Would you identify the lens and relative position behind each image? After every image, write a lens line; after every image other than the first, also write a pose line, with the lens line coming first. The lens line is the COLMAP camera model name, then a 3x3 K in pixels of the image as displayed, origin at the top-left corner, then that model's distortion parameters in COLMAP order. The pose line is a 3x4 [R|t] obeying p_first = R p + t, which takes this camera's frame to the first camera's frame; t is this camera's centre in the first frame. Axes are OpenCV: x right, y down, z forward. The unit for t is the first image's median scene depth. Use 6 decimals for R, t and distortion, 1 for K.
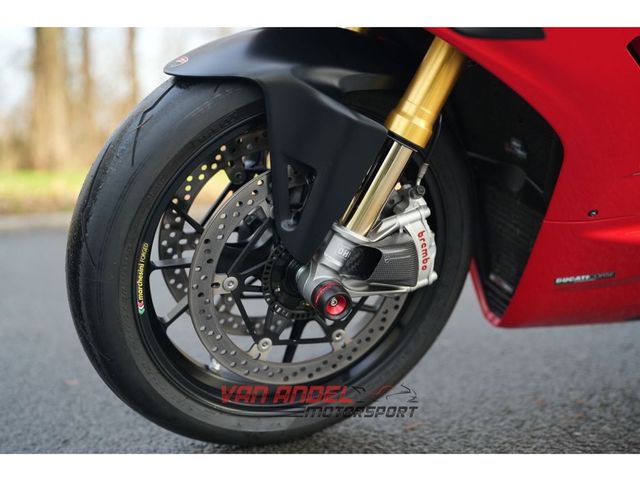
lens RADIAL K [[896.8, 0, 320.0], [0, 896.8, 240.0], [0, 0, 1]] dist [-0.083416, 1.002169]
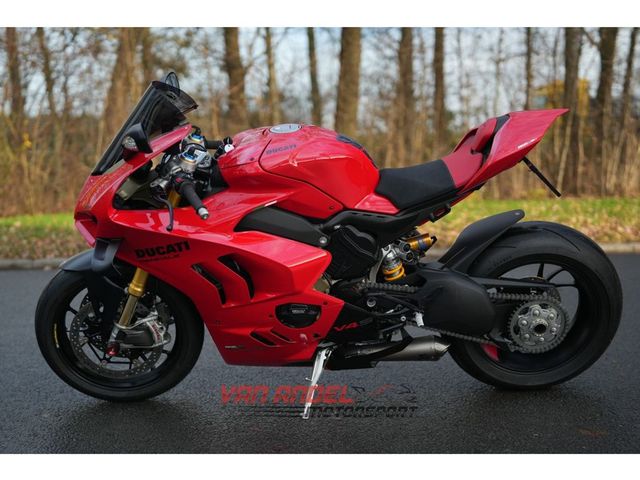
lens RADIAL K [[896.8, 0, 320.0], [0, 896.8, 240.0], [0, 0, 1]] dist [-0.083416, 1.002169]
pose [[0.915845, 0.038441, -0.399688, 1.594787], [-0.033959, 0.999256, 0.018290, -0.323086], [0.400094, -0.003178, 0.916469, -1.194889]]
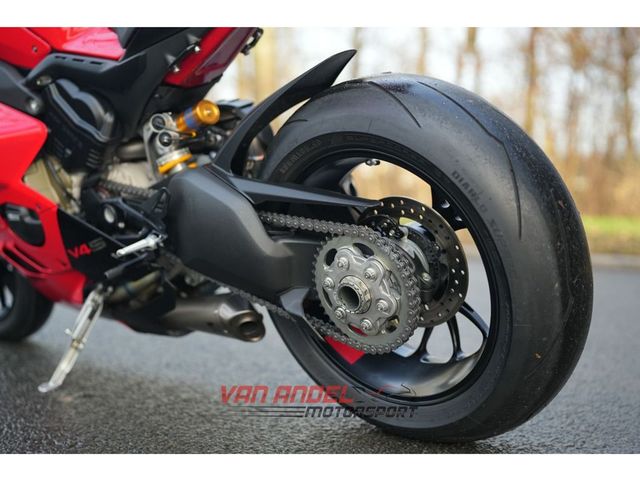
lens RADIAL K [[896.8, 0, 320.0], [0, 896.8, 240.0], [0, 0, 1]] dist [-0.083416, 1.002169]
pose [[0.384837, 0.070663, -0.920276, 2.258310], [-0.117444, 0.992709, 0.027113, -0.143364], [0.915482, 0.097647, 0.390330, 0.948620]]
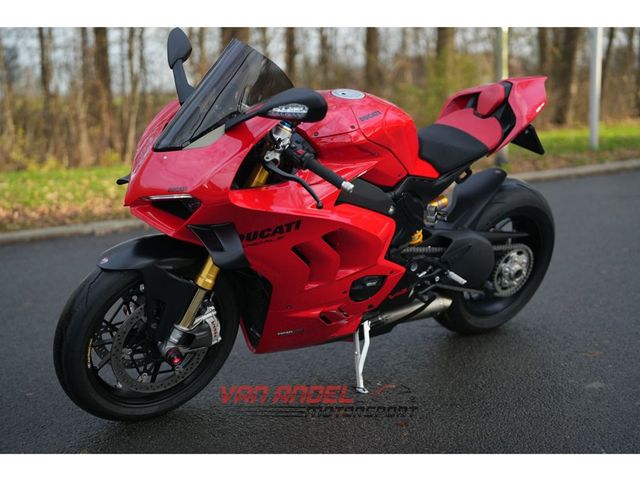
lens RADIAL K [[896.8, 0, 320.0], [0, 896.8, 240.0], [0, 0, 1]] dist [-0.083416, 1.002169]
pose [[0.980889, -0.045375, 0.189201, -0.040333], [0.035057, 0.997728, 0.057532, -0.338452], [-0.191382, -0.049800, 0.980251, -1.270279]]
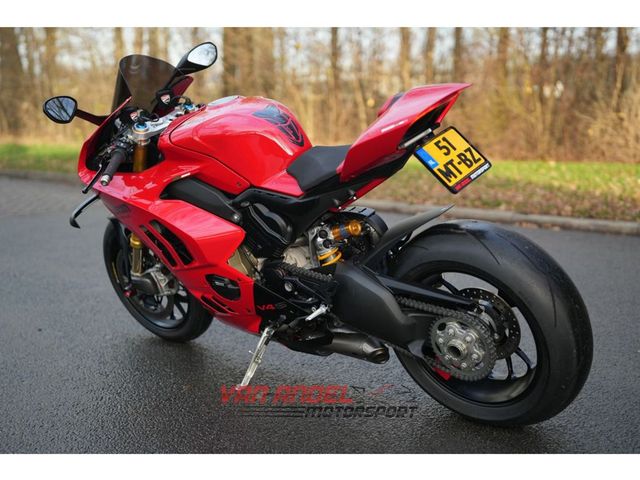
lens RADIAL K [[896.8, 0, 320.0], [0, 896.8, 240.0], [0, 0, 1]] dist [-0.083416, 1.002169]
pose [[0.420300, 0.161066, -0.892976, 2.900555], [-0.097381, 0.986443, 0.132090, -0.557891], [0.902145, 0.031441, 0.430286, 0.238326]]
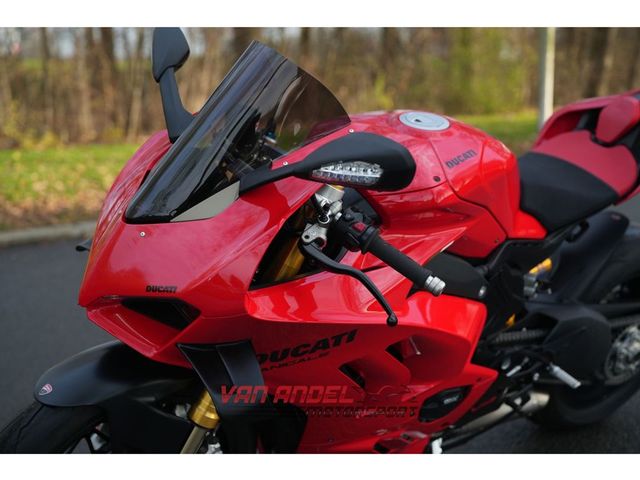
lens RADIAL K [[896.8, 0, 320.0], [0, 896.8, 240.0], [0, 0, 1]] dist [-0.083416, 1.002169]
pose [[0.983429, -0.036647, 0.177551, 0.030873], [0.019718, 0.995168, 0.096186, -0.531820], [-0.180218, -0.091091, 0.979400, -0.469731]]
